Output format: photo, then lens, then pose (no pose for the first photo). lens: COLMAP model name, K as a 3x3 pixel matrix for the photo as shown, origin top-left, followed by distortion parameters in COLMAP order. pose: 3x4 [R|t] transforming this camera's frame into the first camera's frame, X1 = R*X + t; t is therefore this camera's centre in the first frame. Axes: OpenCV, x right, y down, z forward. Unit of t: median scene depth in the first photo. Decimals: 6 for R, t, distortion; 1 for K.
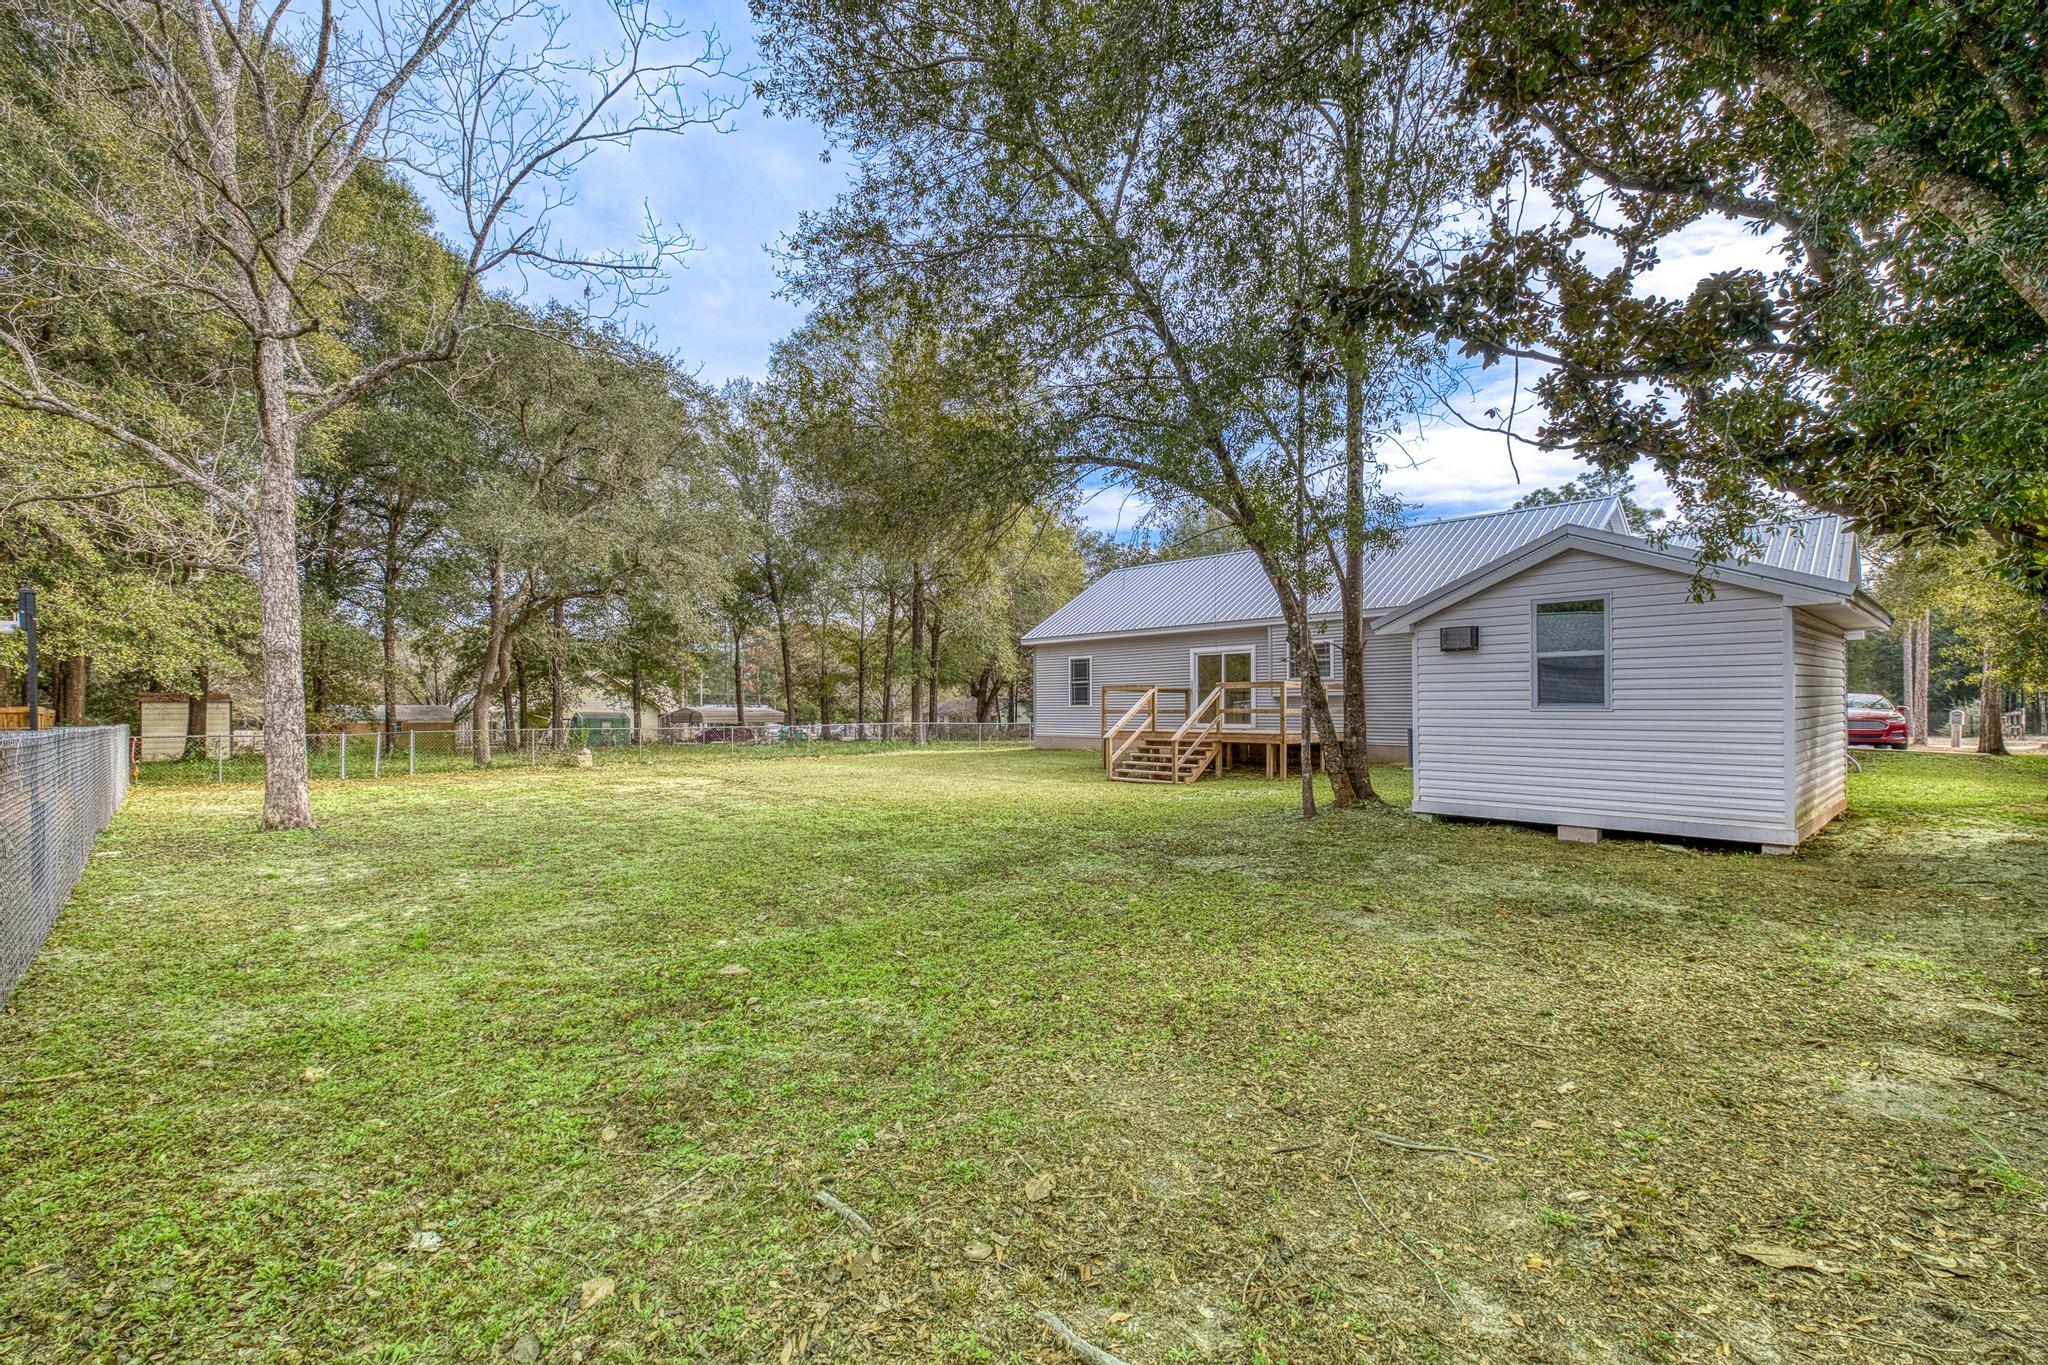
lens RADIAL K [[861.4, 0, 1016.5], [0, 861.4, 708.8], [0, 0, 1]] dist [0.001042, 0.000851]
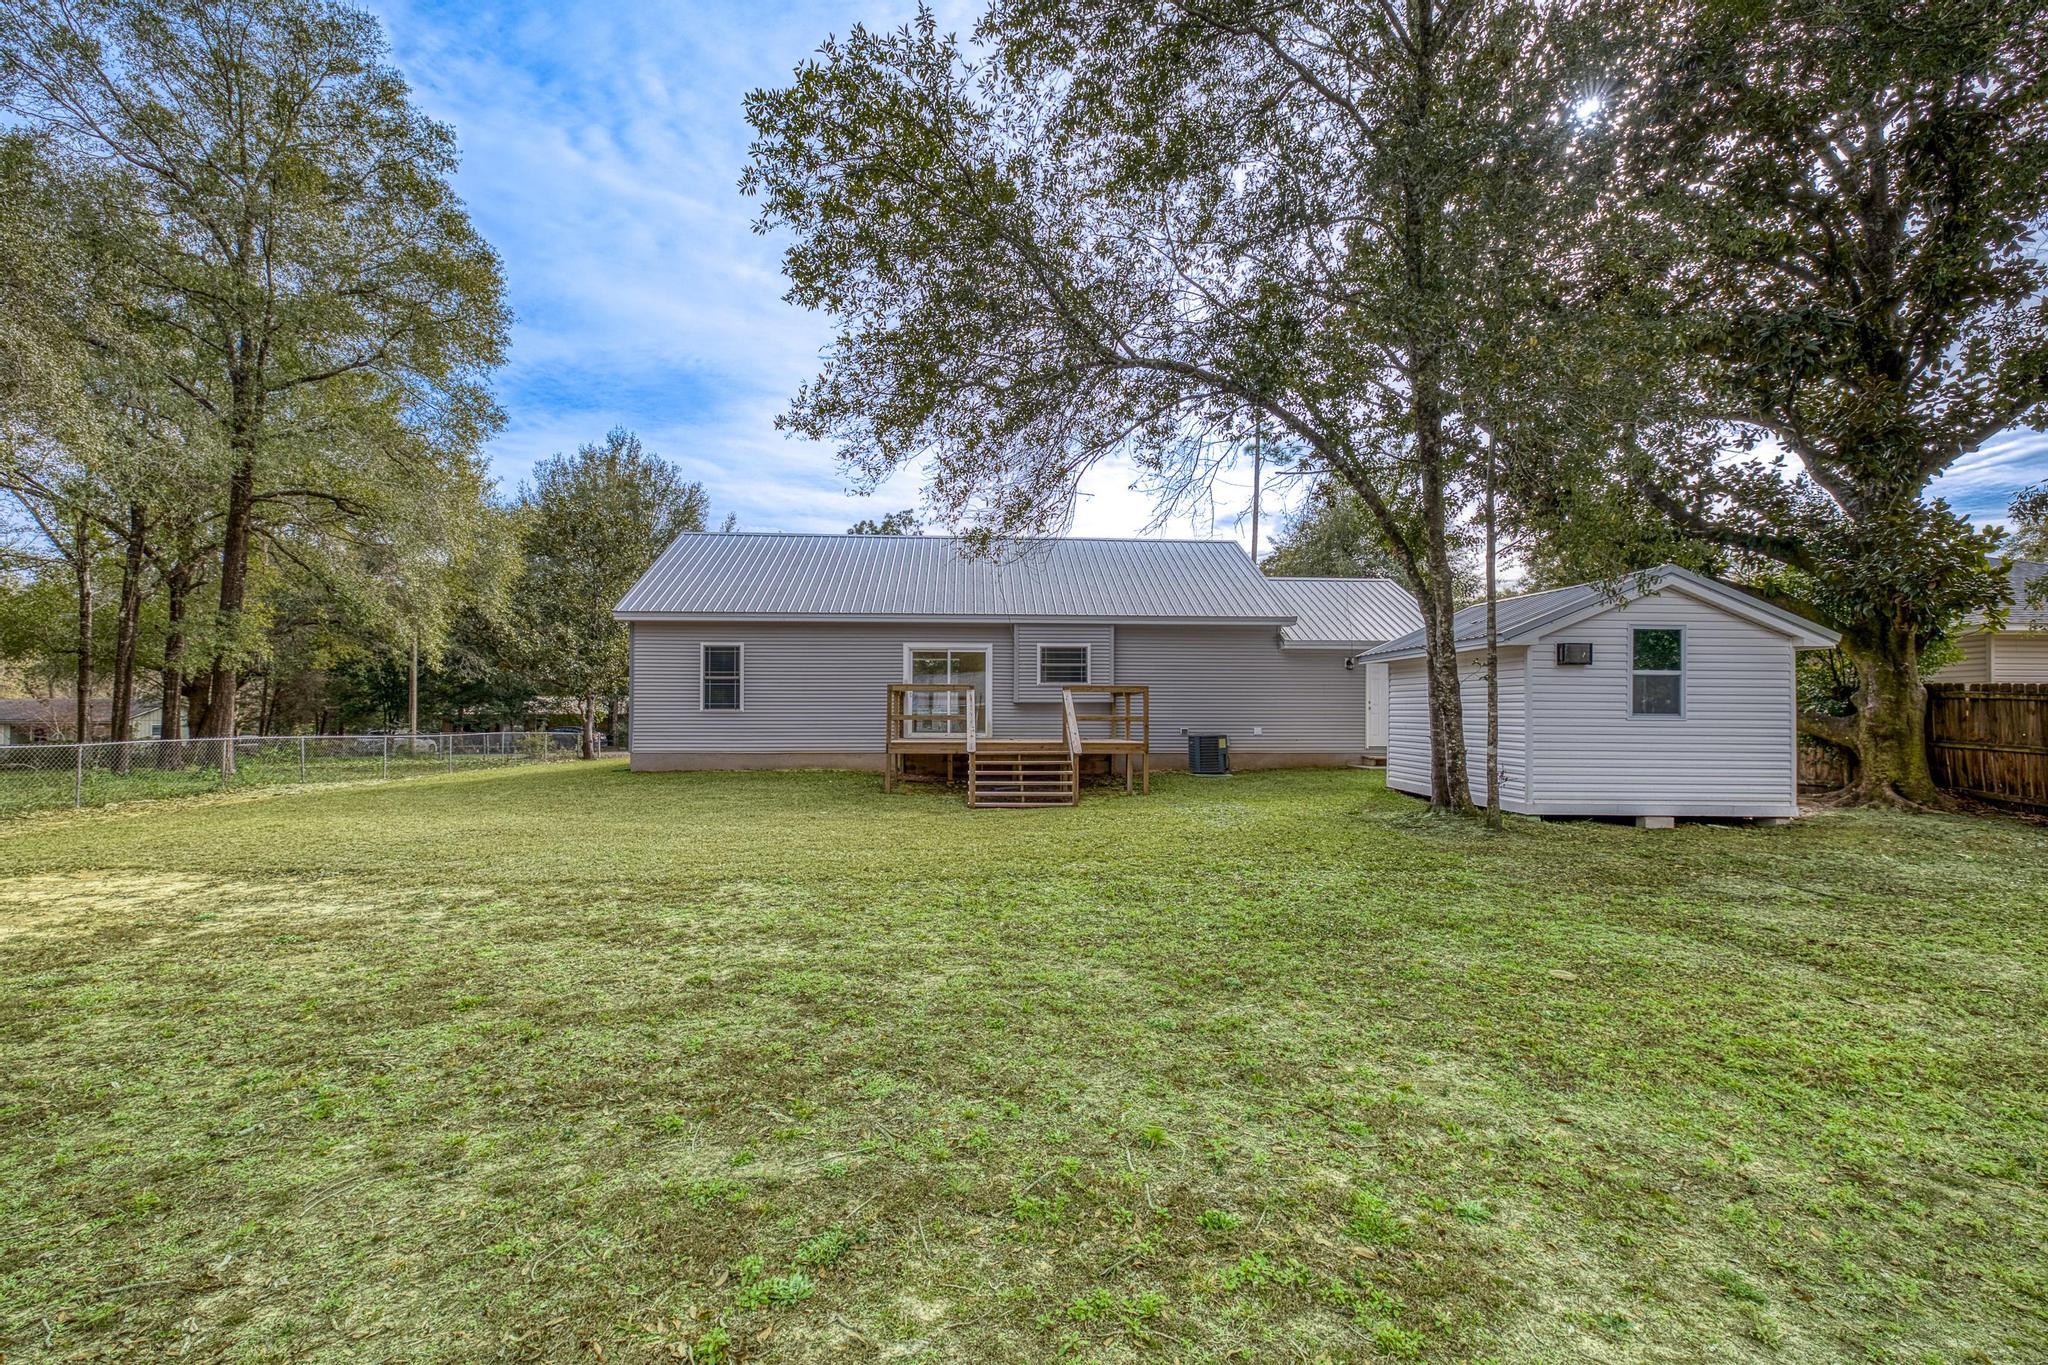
lens RADIAL K [[861.4, 0, 1016.5], [0, 861.4, 708.8], [0, 0, 1]] dist [0.001042, 0.000851]
pose [[0.639318, 0.011046, 0.768863, -0.383108], [-0.004685, 0.999934, -0.010470, 0.001443], [-0.768928, 0.003092, 0.639328, 0.412117]]
